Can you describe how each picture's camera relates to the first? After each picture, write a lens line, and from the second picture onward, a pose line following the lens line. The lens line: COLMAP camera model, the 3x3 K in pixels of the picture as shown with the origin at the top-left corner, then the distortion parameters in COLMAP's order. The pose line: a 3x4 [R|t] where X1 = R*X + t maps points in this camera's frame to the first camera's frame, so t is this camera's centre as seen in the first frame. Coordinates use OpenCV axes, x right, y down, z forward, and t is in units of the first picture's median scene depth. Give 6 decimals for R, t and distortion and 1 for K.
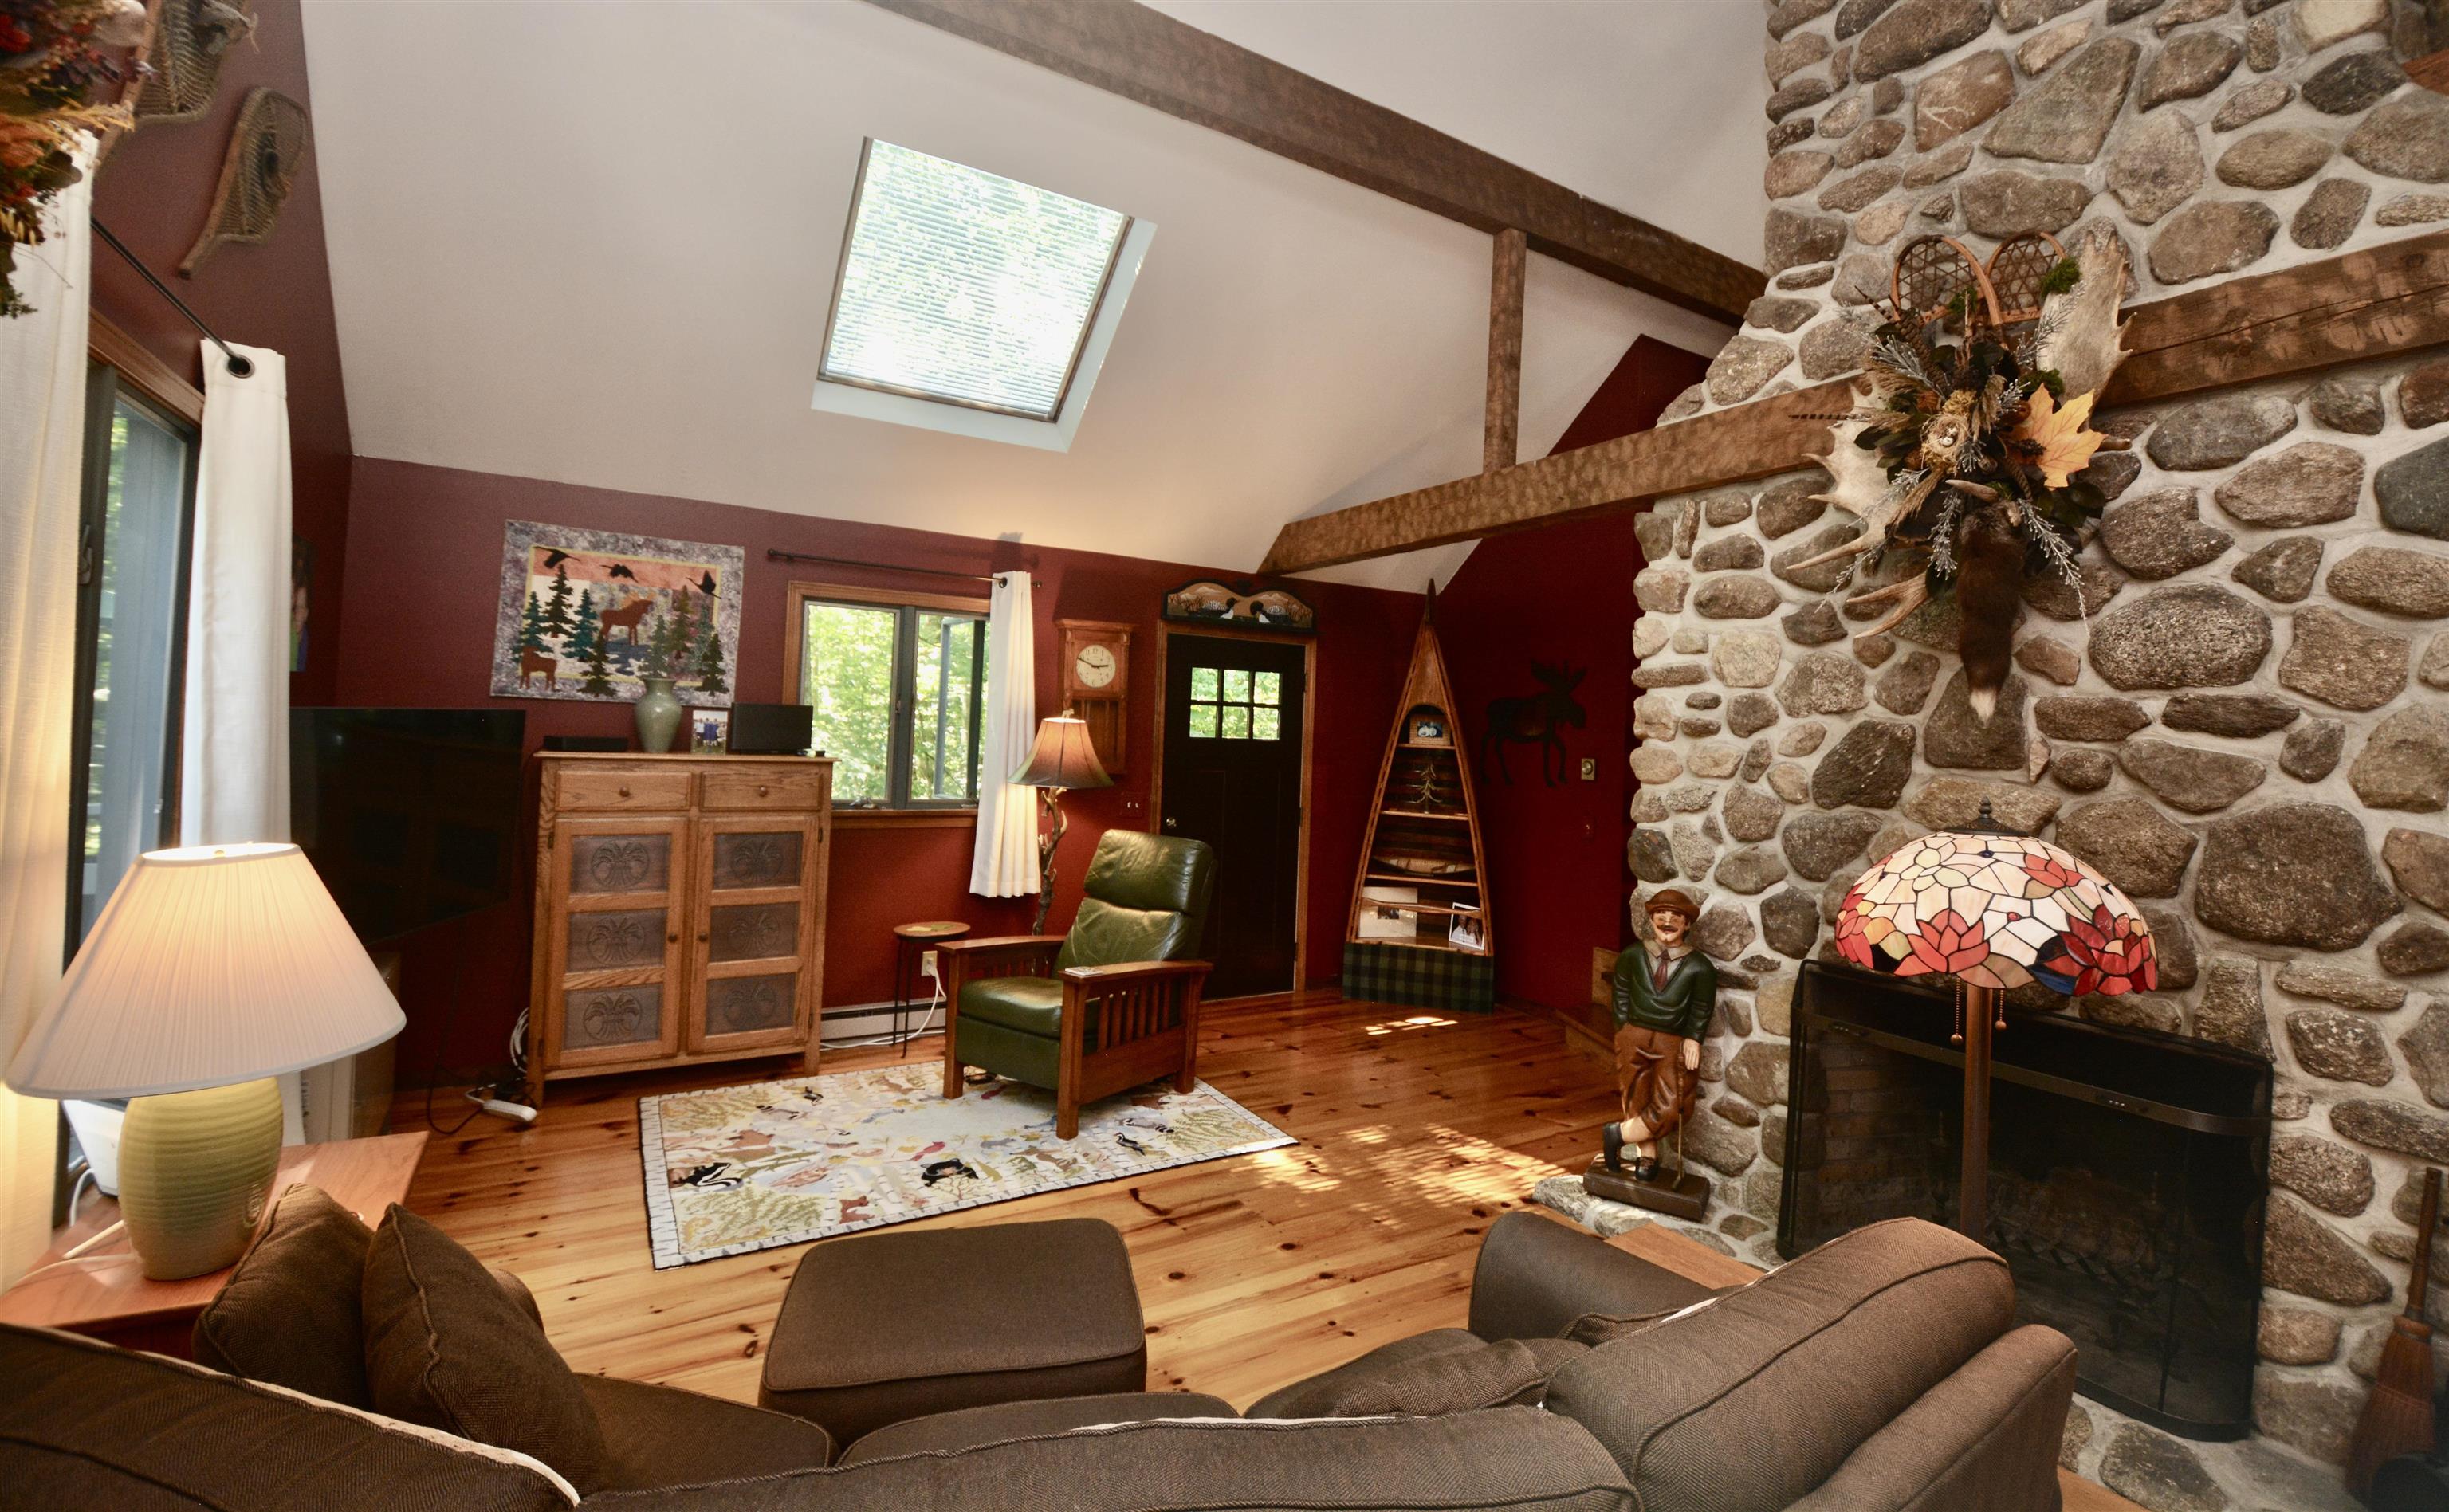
lens RADIAL K [[1063.1, 0, 1223.8], [0, 1063.1, 696.4], [0, 0, 1]] dist [0.000129, -0.015835]
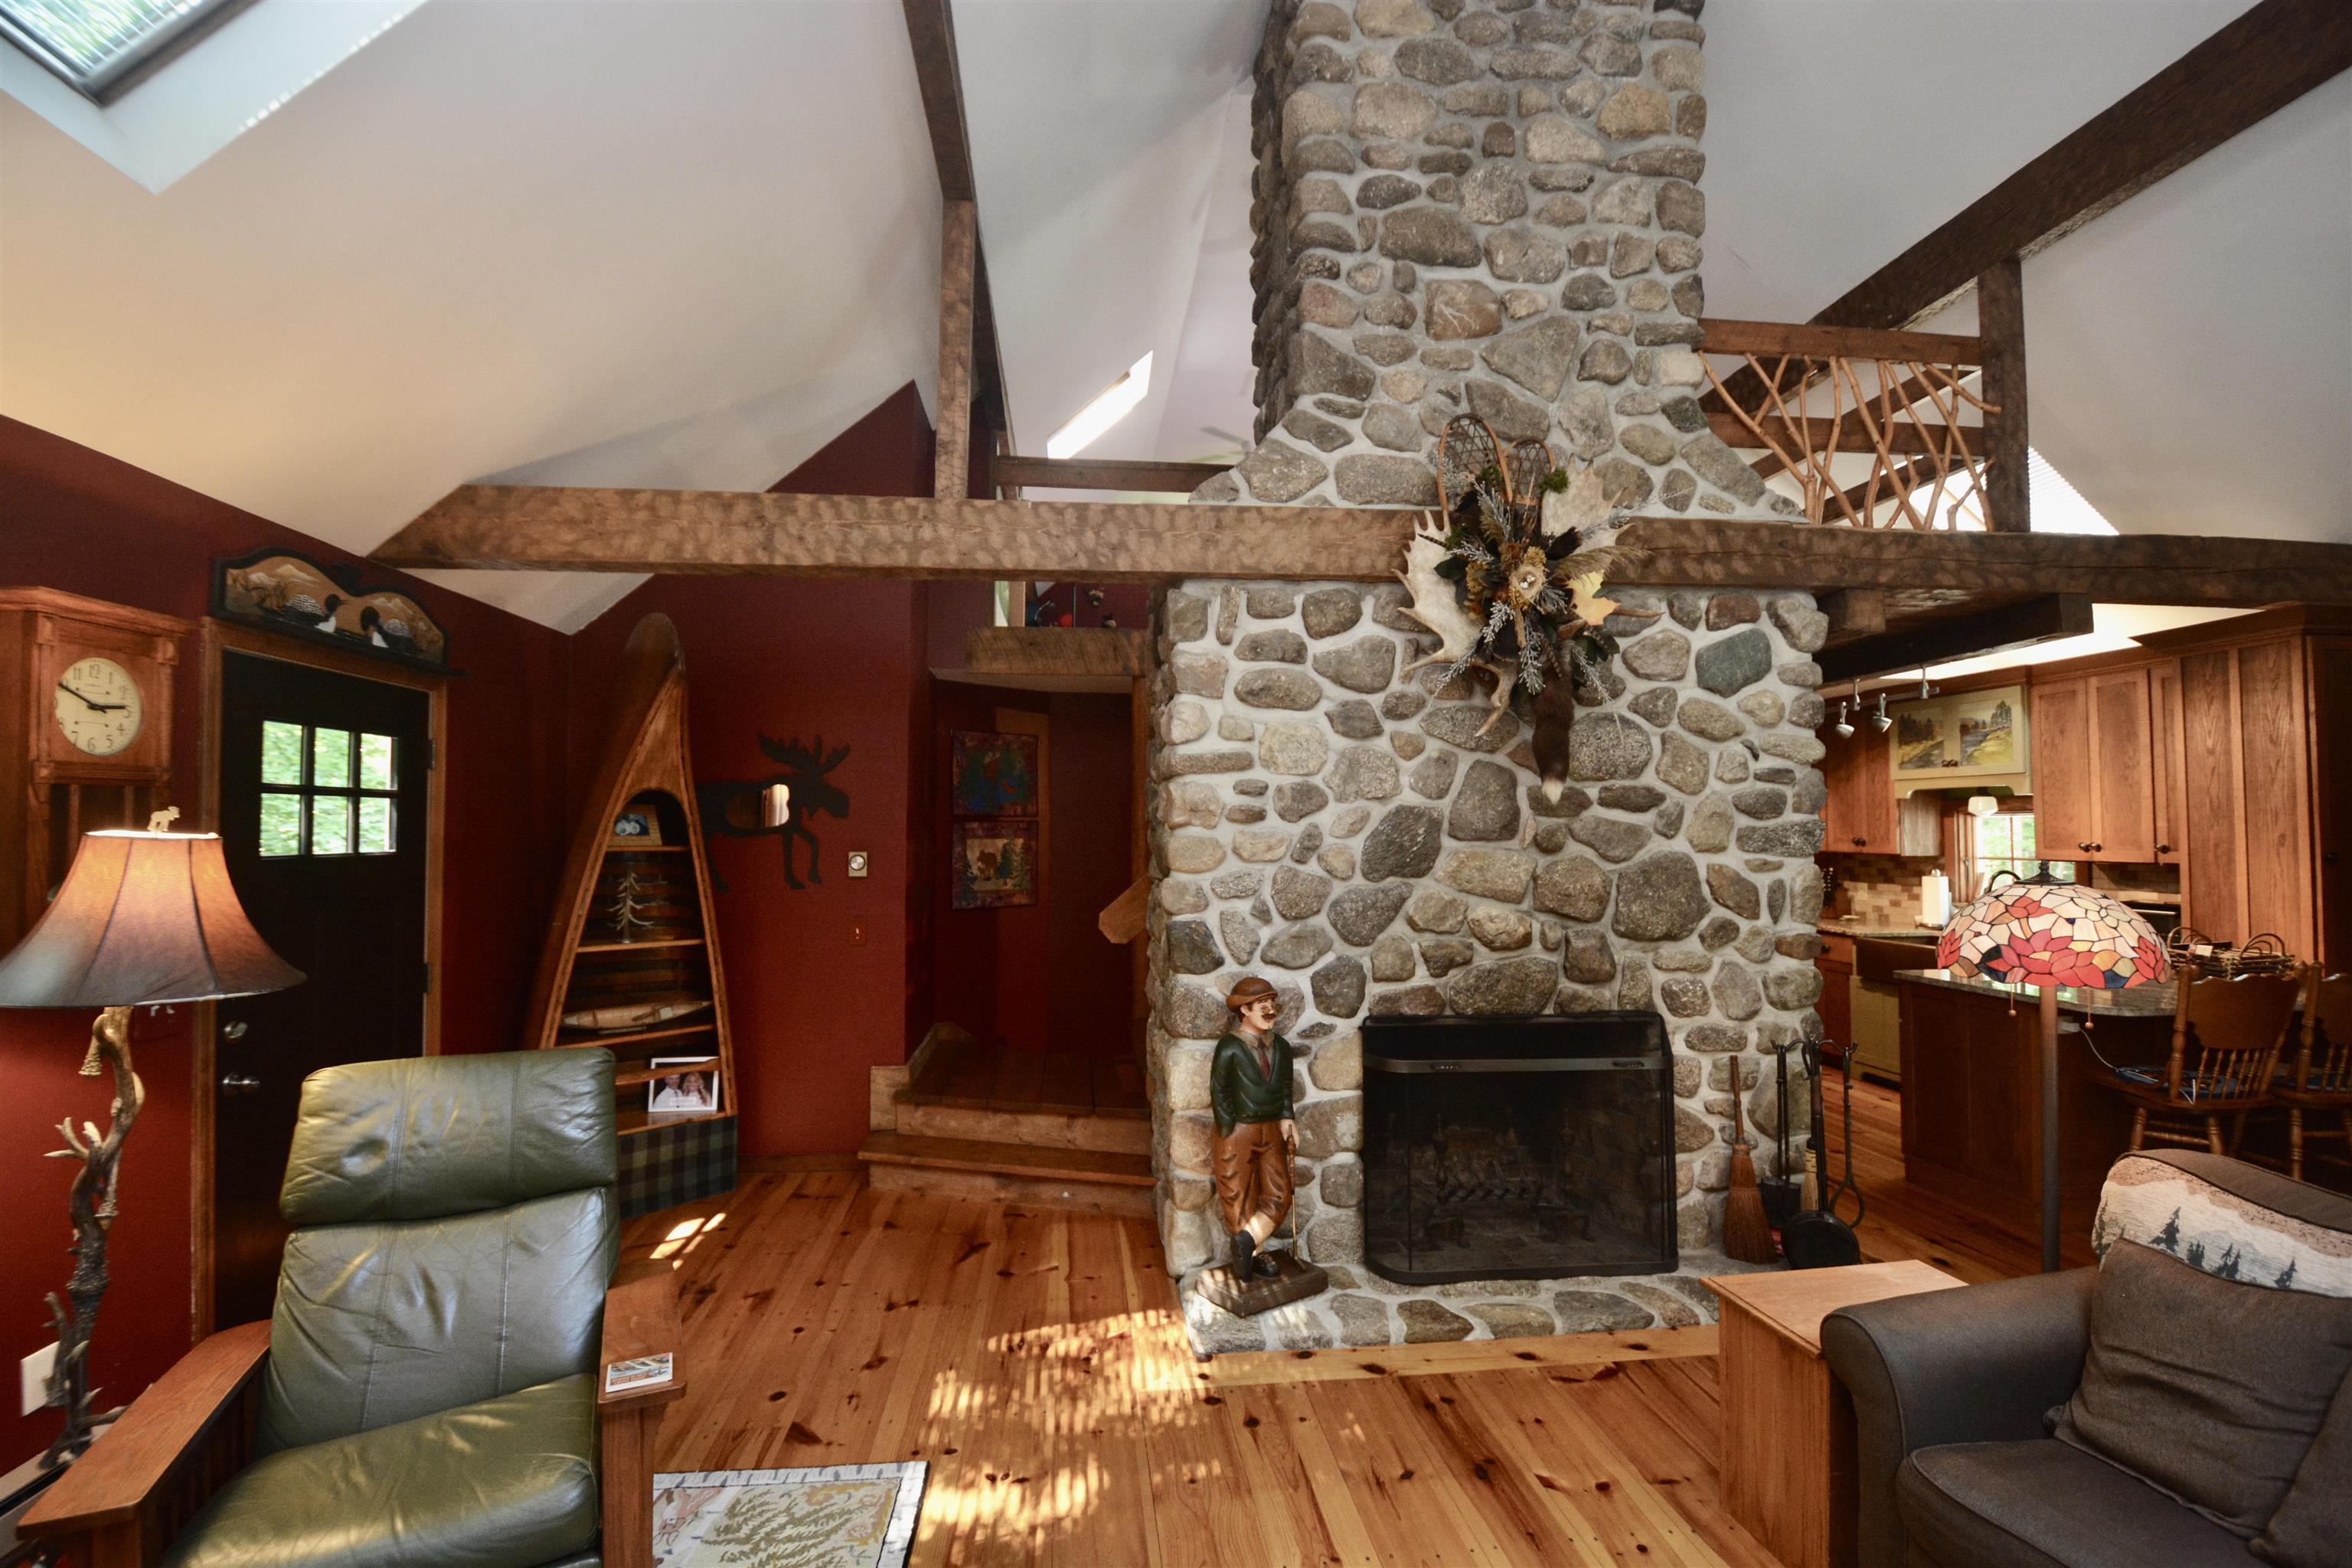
lens RADIAL K [[1021.5, 0, 1173.4], [0, 1021.5, 797.4], [0, 0, 1]] dist [0.015139, -0.022666]
pose [[0.424036, -0.013066, 0.905551, -0.500398], [-0.007679, 0.999808, 0.018022, -0.003652], [-0.905613, -0.014596, 0.423855, 0.694773]]
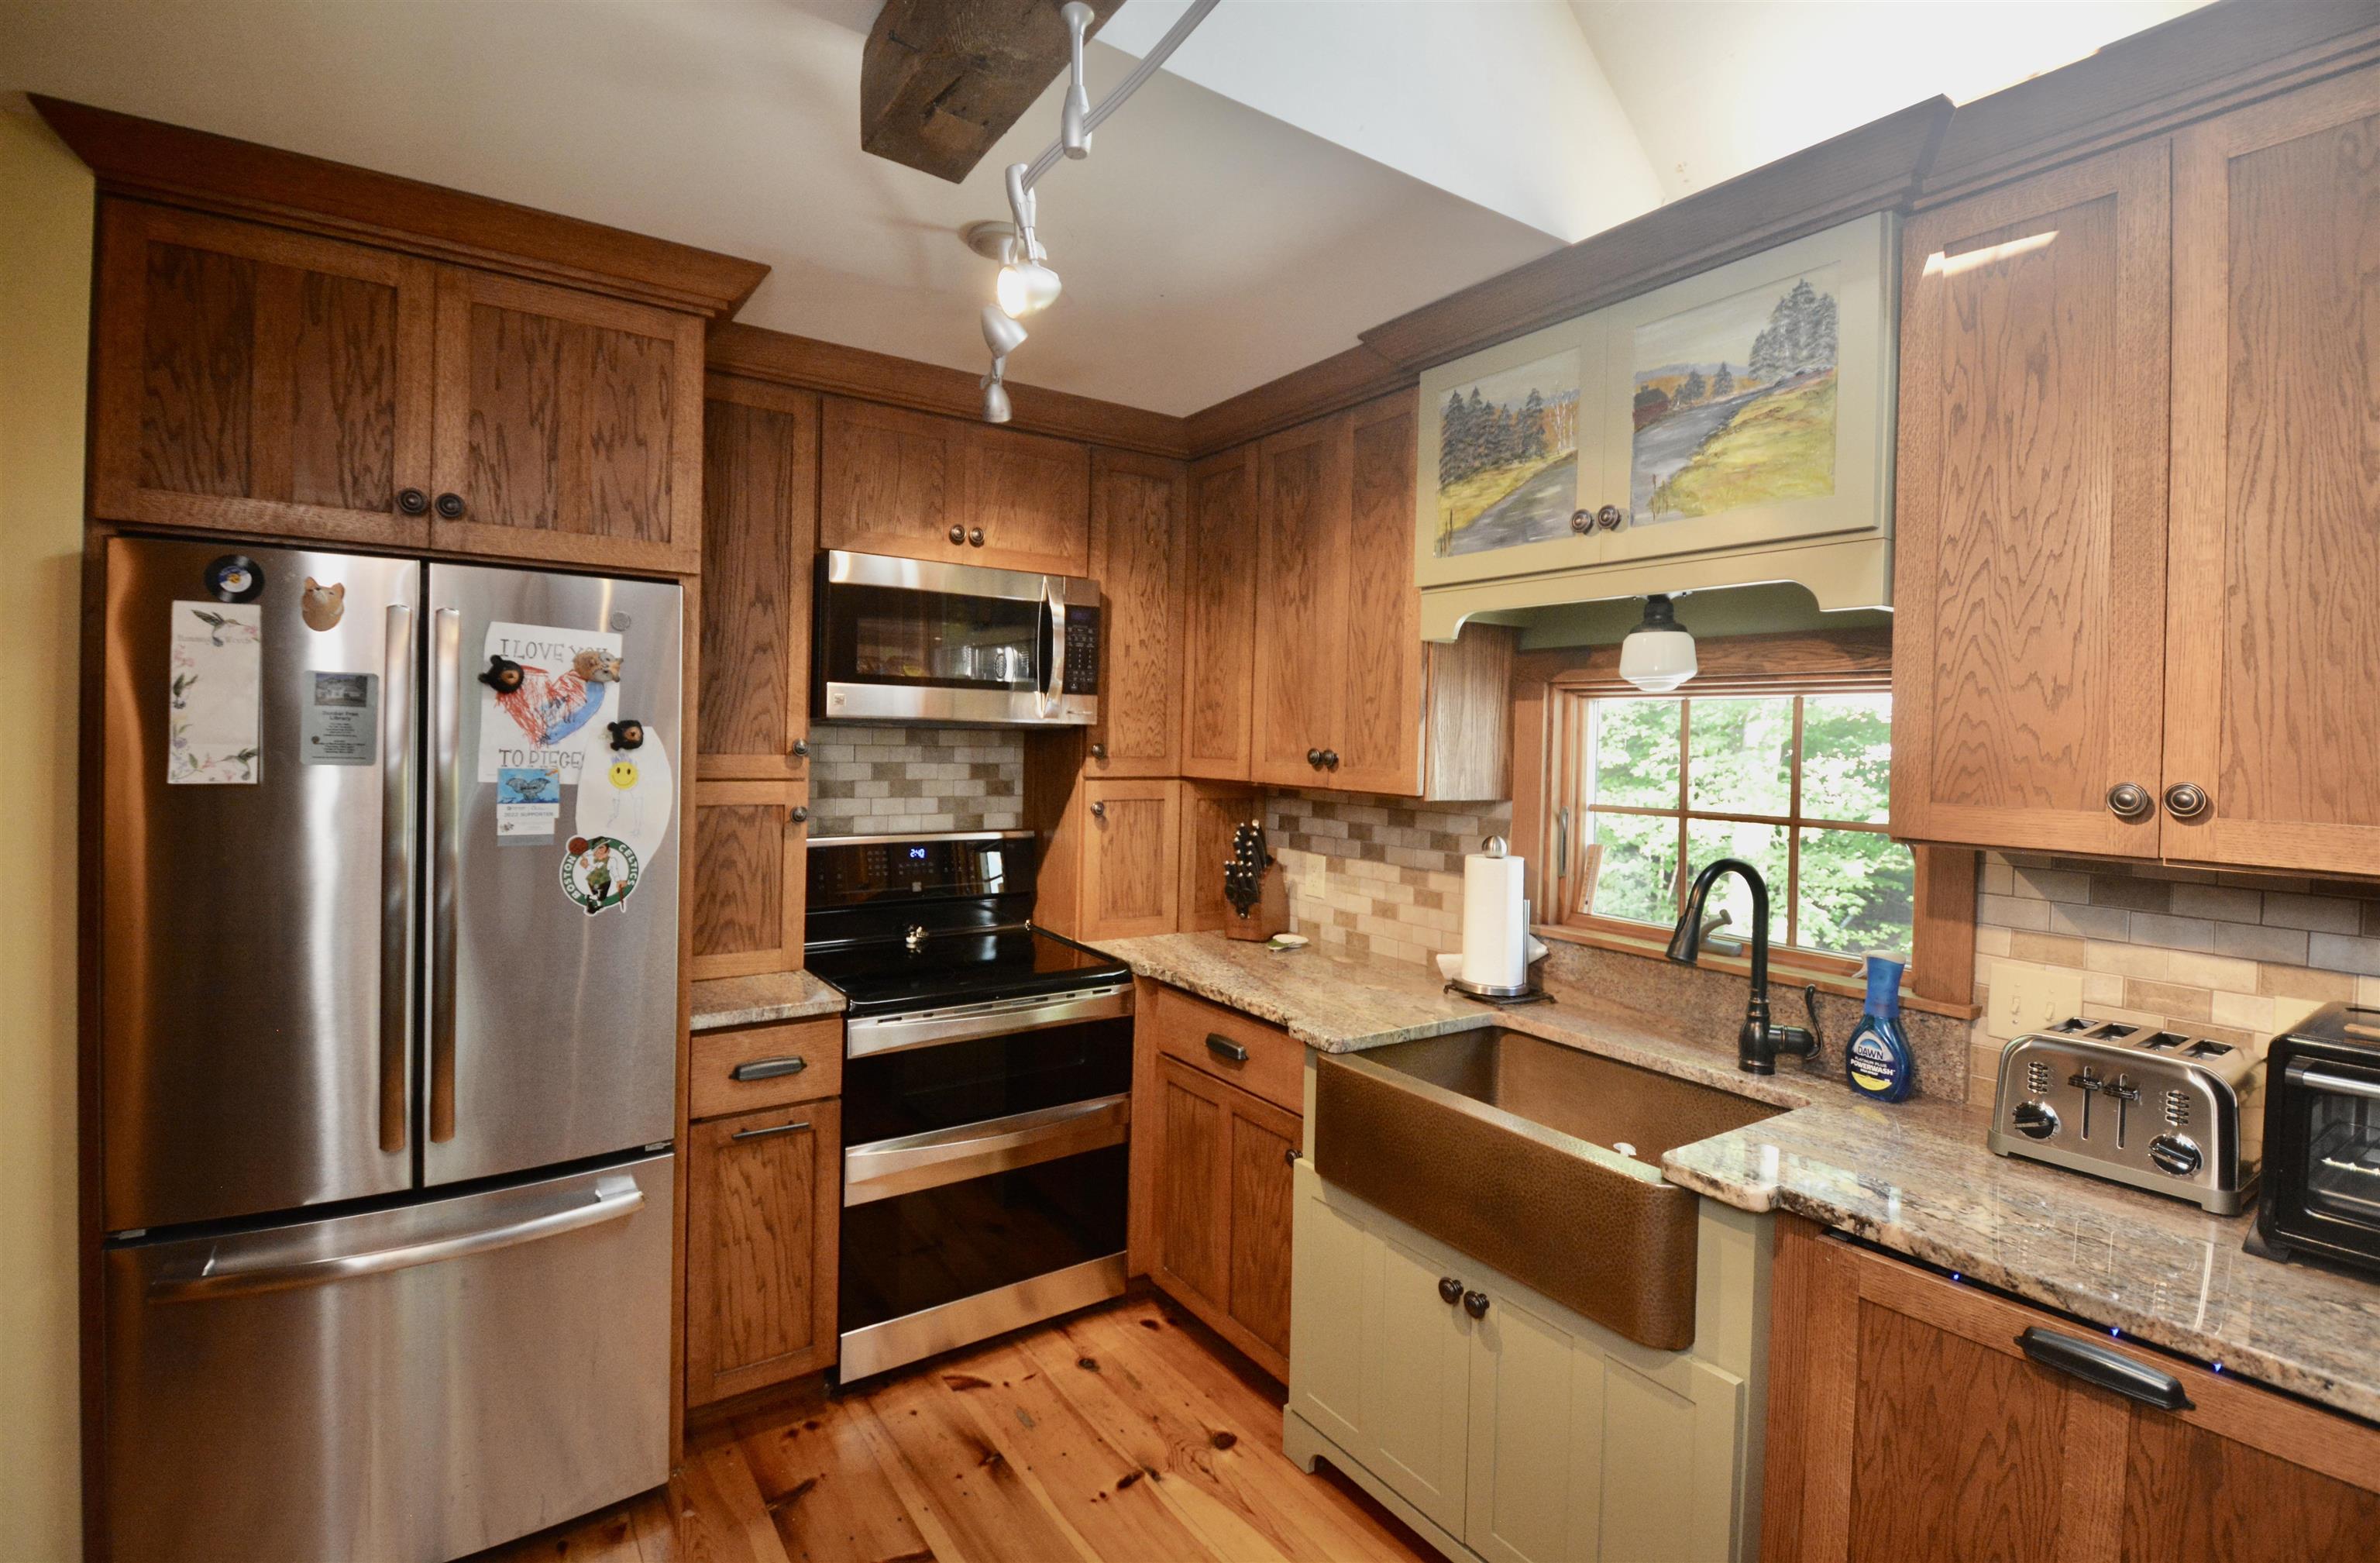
lens RADIAL K [[1064.6, 0, 1179.6], [0, 1064.6, 750.3], [0, 0, 1]] dist [-0.031174, -0.000250]
pose [[-0.078220, -0.054160, 0.995464, 1.037718], [-0.054532, 0.997261, 0.049973, 0.065617], [-0.995444, -0.050376, -0.080959, 0.506111]]
